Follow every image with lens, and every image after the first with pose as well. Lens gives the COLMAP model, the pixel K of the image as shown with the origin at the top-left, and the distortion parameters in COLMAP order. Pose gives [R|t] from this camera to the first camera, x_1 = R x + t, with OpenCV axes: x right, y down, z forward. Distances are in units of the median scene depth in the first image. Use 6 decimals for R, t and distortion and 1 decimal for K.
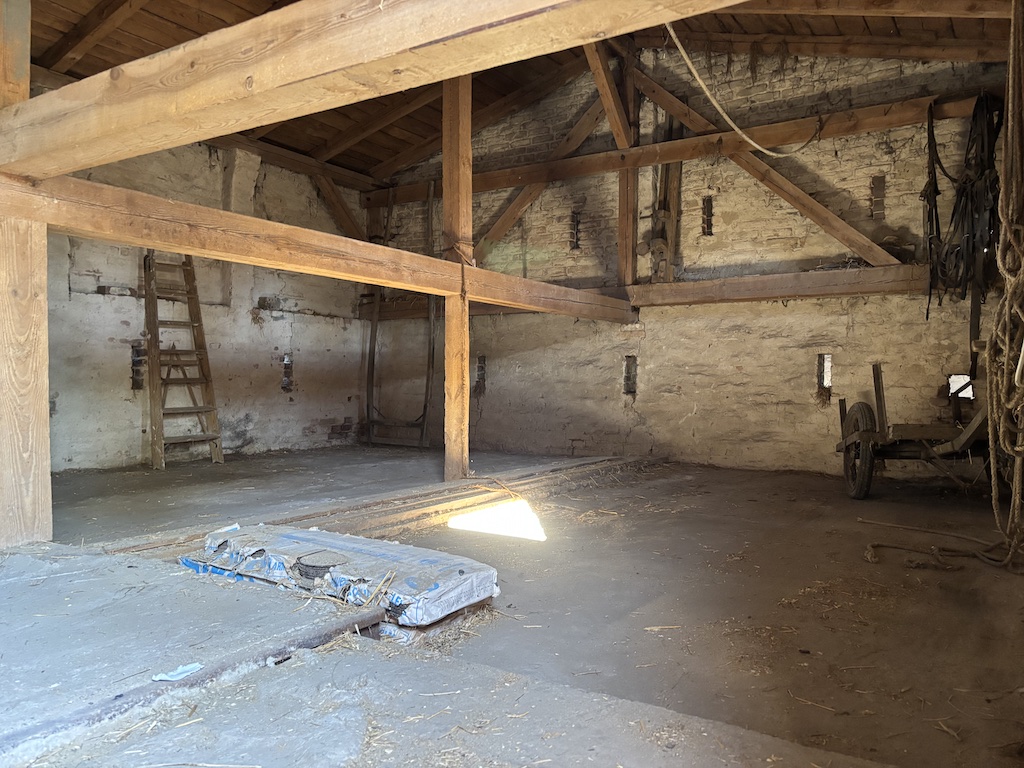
lens RADIAL K [[755.7, 0, 511.2], [0, 755.7, 381.8], [0, 0, 1]] dist [0.044356, -0.059746]
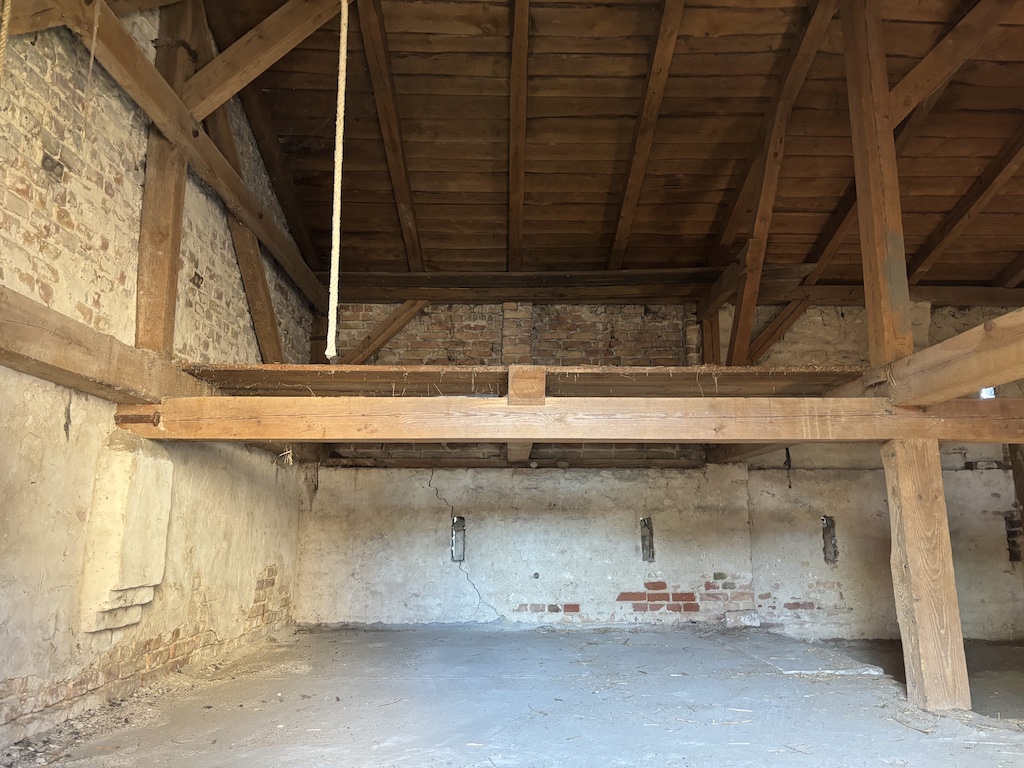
lens RADIAL K [[755.7, 0, 516.8], [0, 755.7, 377.0], [0, 0, 1]] dist [0.044356, -0.059746]
pose [[0.531421, -0.171663, -0.829532, 0.076605], [-0.001489, 0.979061, -0.203561, -0.050759], [0.847107, 0.109412, 0.520038, -0.241925]]
